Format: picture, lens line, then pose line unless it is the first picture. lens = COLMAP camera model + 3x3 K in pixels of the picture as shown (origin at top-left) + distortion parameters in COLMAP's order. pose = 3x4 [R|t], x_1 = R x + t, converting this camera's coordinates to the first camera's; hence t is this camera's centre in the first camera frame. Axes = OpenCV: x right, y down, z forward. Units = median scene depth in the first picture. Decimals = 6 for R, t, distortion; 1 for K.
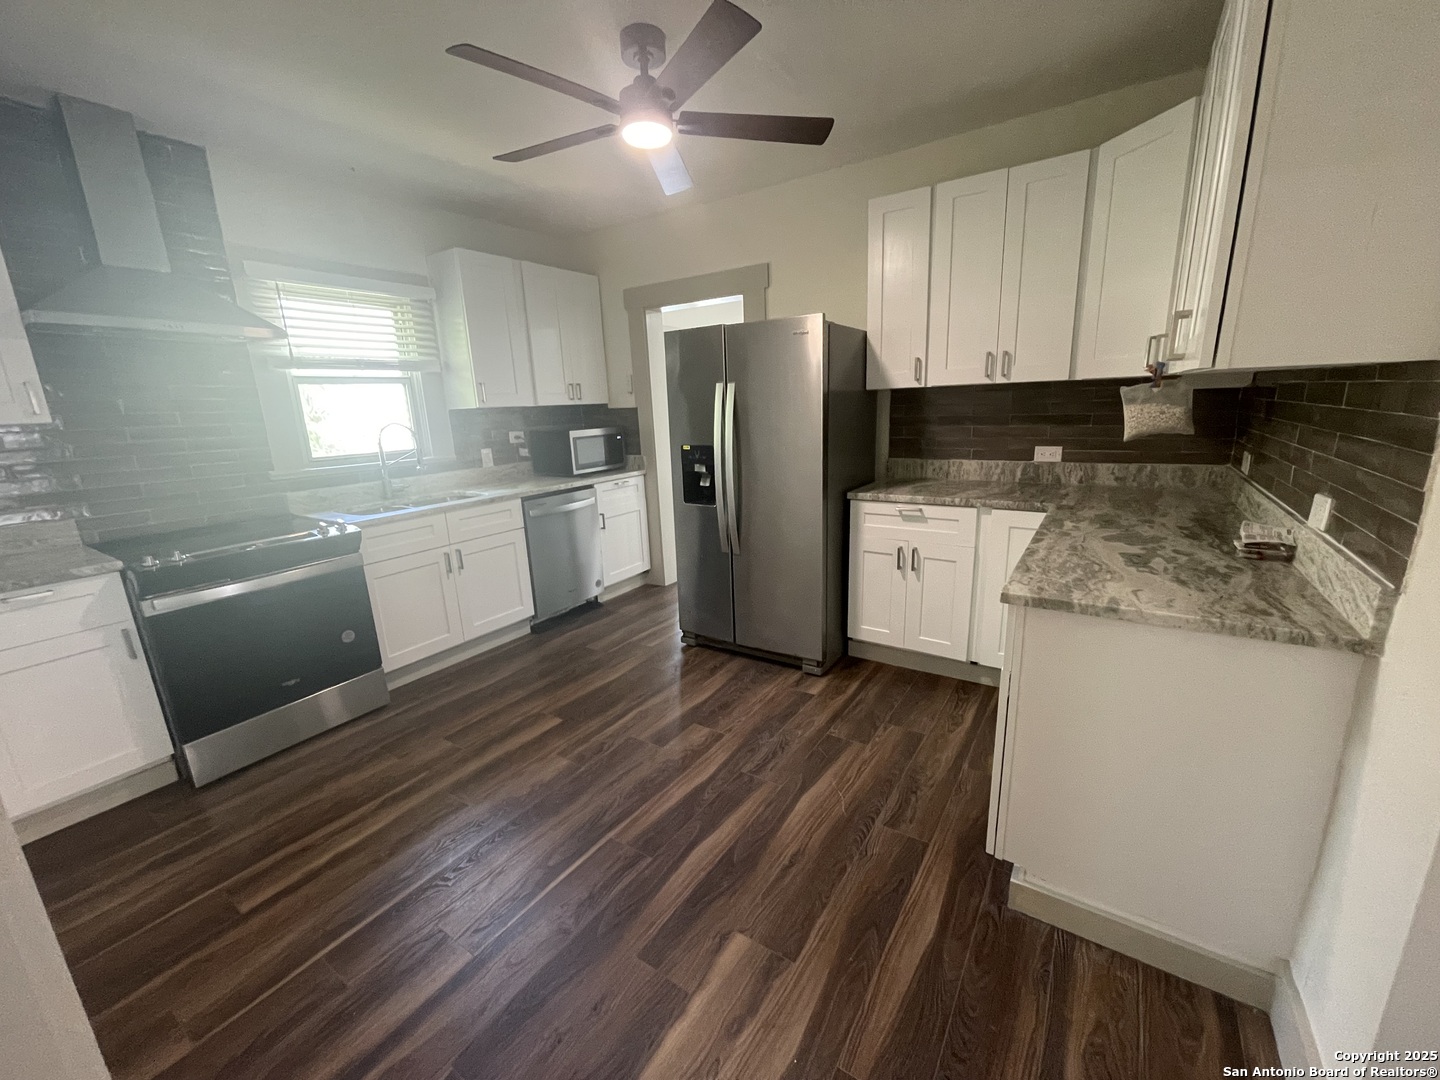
lens RADIAL K [[579.9, 0, 716.2], [0, 579.9, 543.1], [0, 0, 1]] dist [-0.000024, -0.000299]
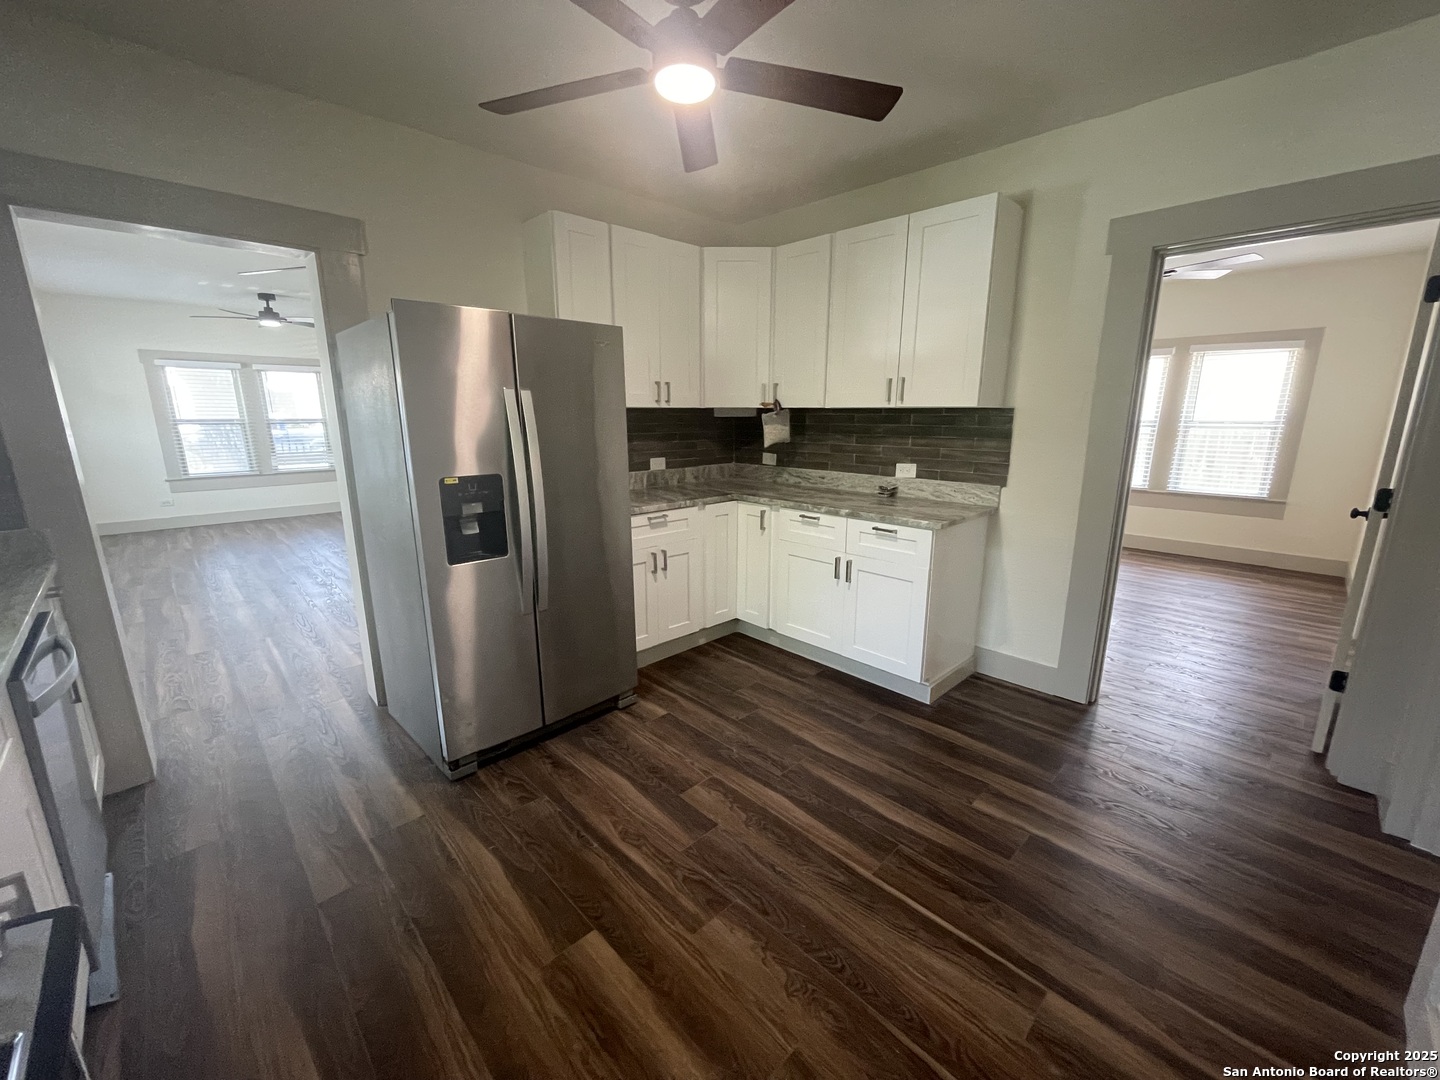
lens RADIAL K [[579.9, 0, 724.0], [0, 579.9, 540.4], [0, 0, 1]] dist [-0.000024, -0.000299]
pose [[0.205503, -0.173851, 0.963091, -0.738562], [0.225134, 0.966100, 0.126356, -0.130389], [-0.952409, 0.190858, 0.237677, 0.643514]]
